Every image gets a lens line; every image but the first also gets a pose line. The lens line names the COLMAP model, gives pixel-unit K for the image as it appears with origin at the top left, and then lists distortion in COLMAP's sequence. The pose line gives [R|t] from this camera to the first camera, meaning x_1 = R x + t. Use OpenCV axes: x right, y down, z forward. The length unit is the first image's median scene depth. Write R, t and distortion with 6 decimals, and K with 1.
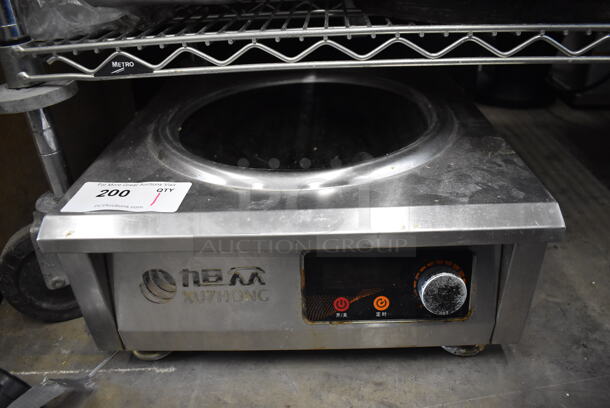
lens RADIAL K [[423.7, 0, 303.9], [0, 423.7, 205.6], [0, 0, 1]] dist [-0.069864, 0.002552]
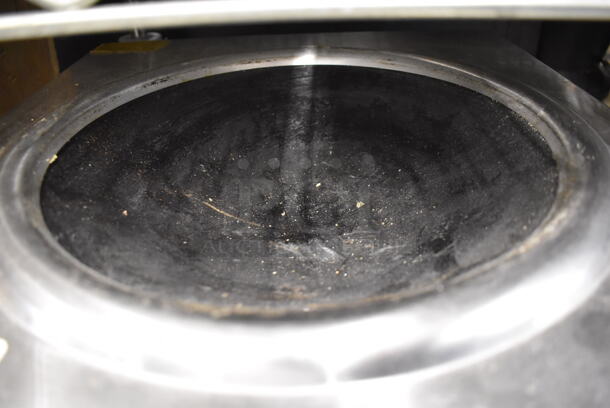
lens RADIAL K [[423.7, 0, 307.4], [0, 423.7, 200.0], [0, 0, 1]] dist [-0.069864, 0.002552]
pose [[0.999511, -0.007306, 0.030392, -0.003059], [0.006304, 0.999437, 0.032952, -0.132210], [-0.030616, -0.032744, 0.998995, 0.441118]]
